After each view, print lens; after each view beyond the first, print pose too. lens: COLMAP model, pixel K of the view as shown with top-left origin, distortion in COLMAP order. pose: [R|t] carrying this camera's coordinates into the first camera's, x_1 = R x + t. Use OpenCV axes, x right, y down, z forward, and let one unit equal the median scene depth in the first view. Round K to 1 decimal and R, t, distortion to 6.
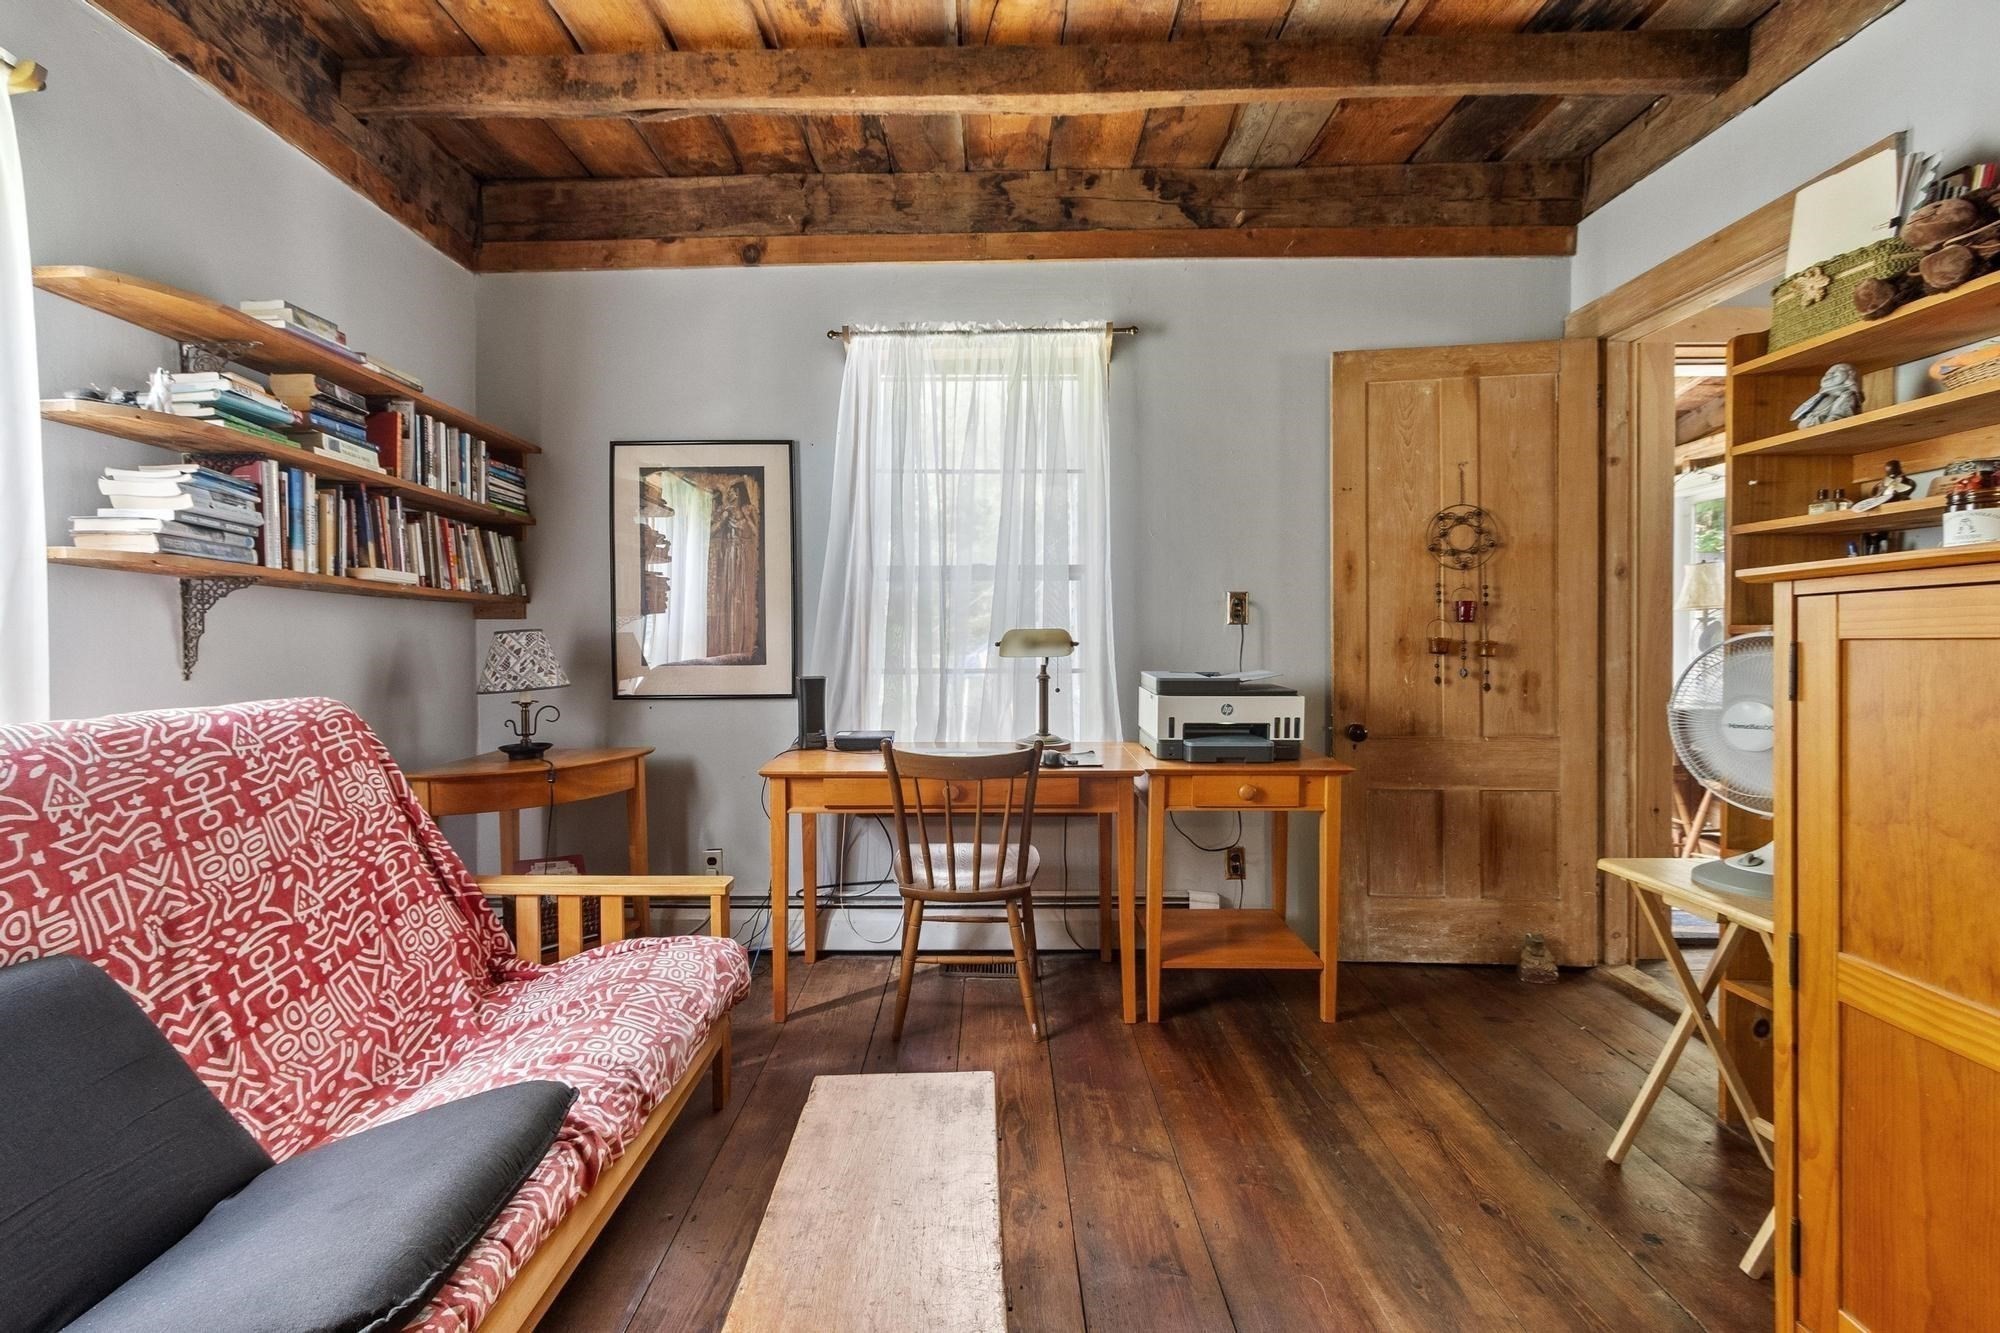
lens RADIAL K [[881.0, 0, 963.3], [0, 881.0, 622.0], [0, 0, 1]] dist [0.001033, -0.001235]
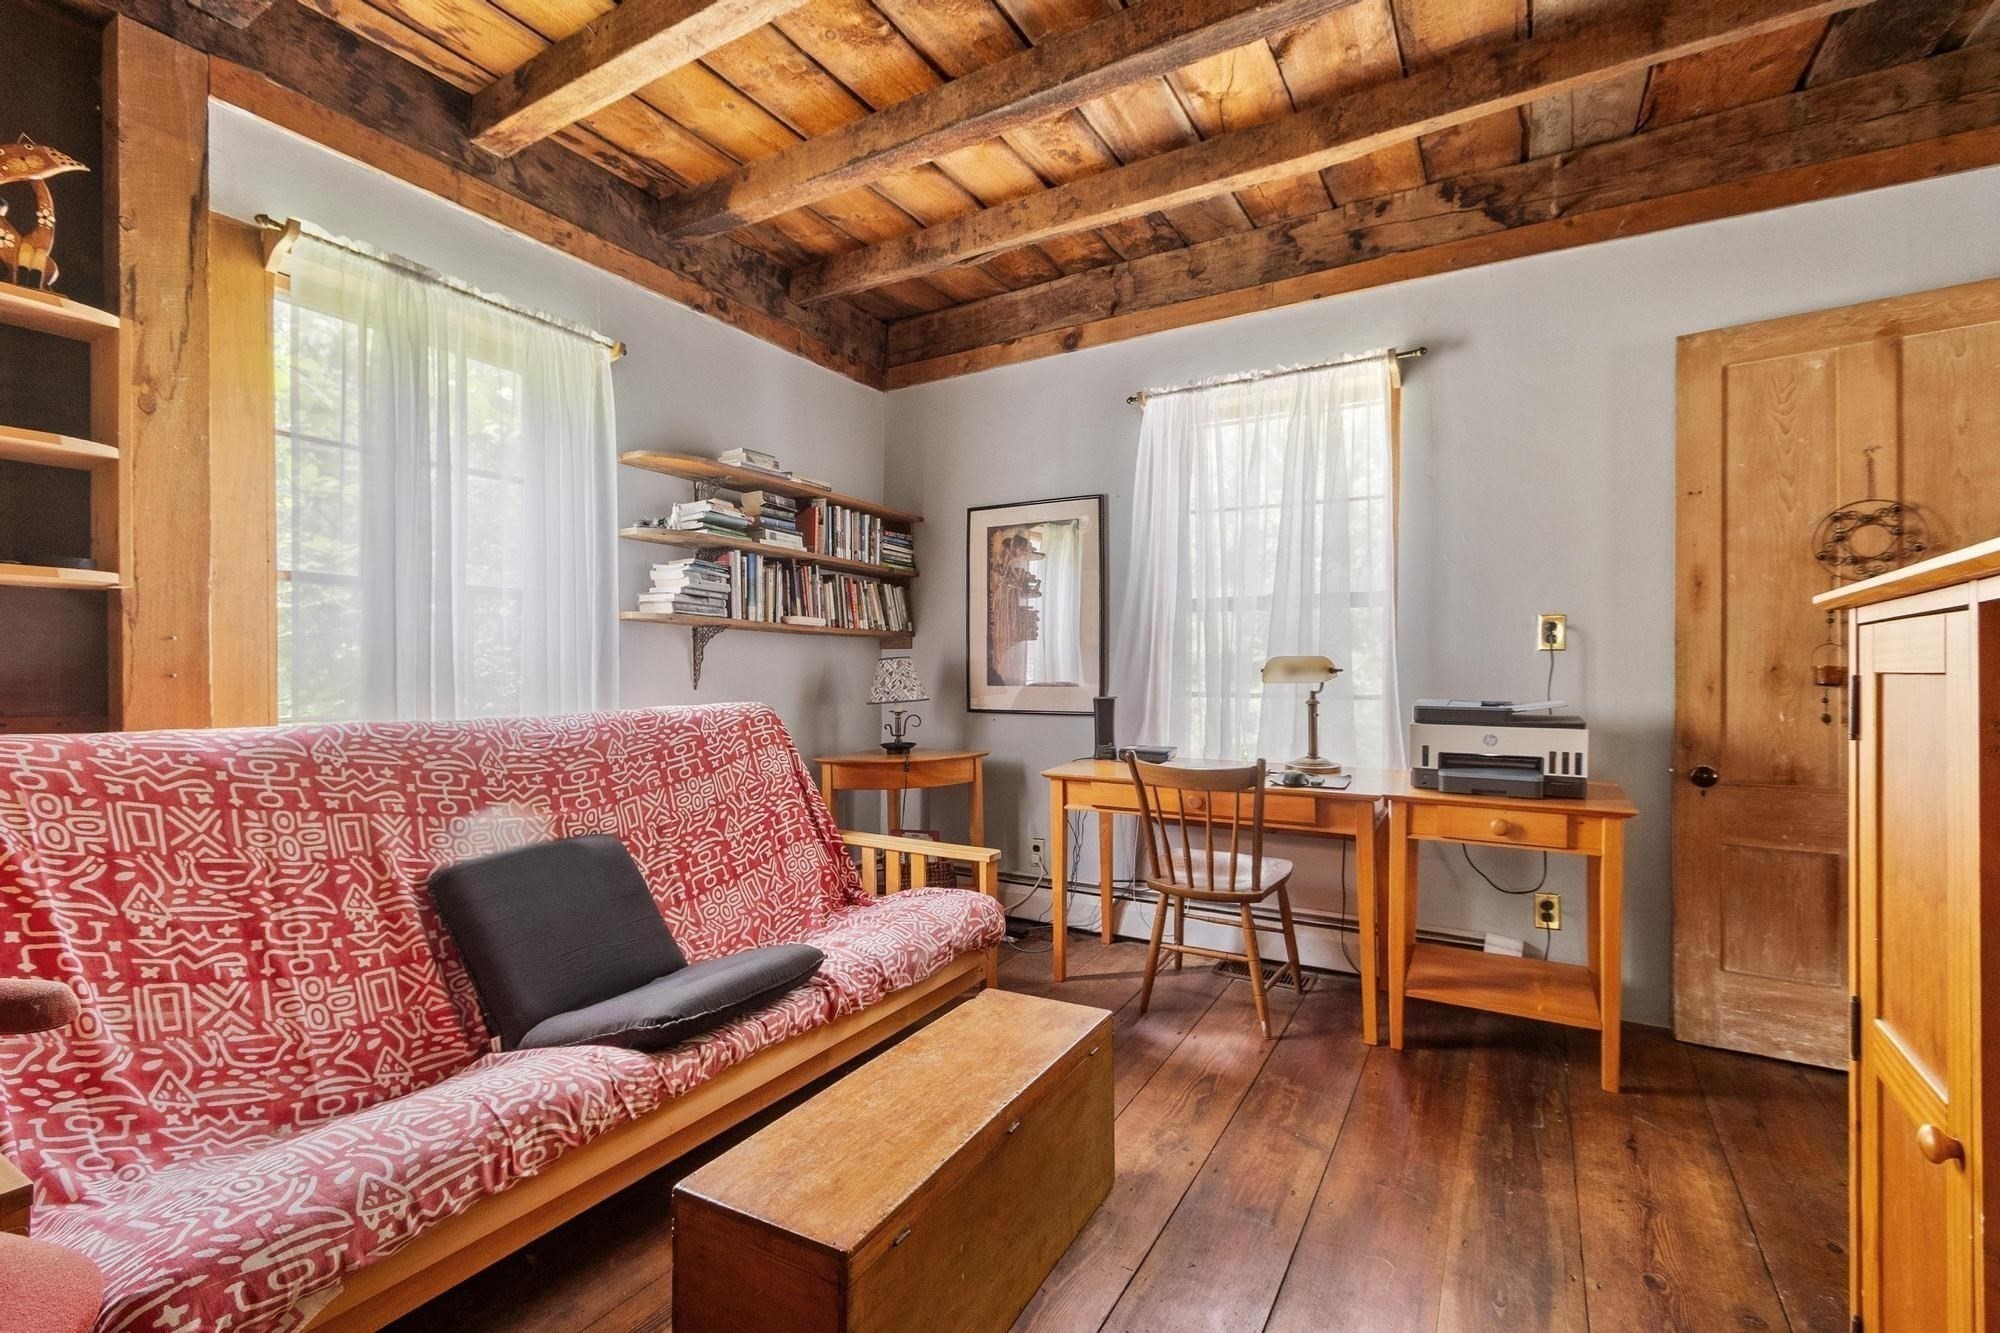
lens RADIAL K [[881.0, 0, 963.3], [0, 881.0, 622.0], [0, 0, 1]] dist [0.001033, -0.001235]
pose [[0.862162, -0.020974, -0.506199, 0.271100], [0.007626, 0.999567, -0.028427, -0.006134], [0.506575, 0.020649, 0.861948, -0.111159]]
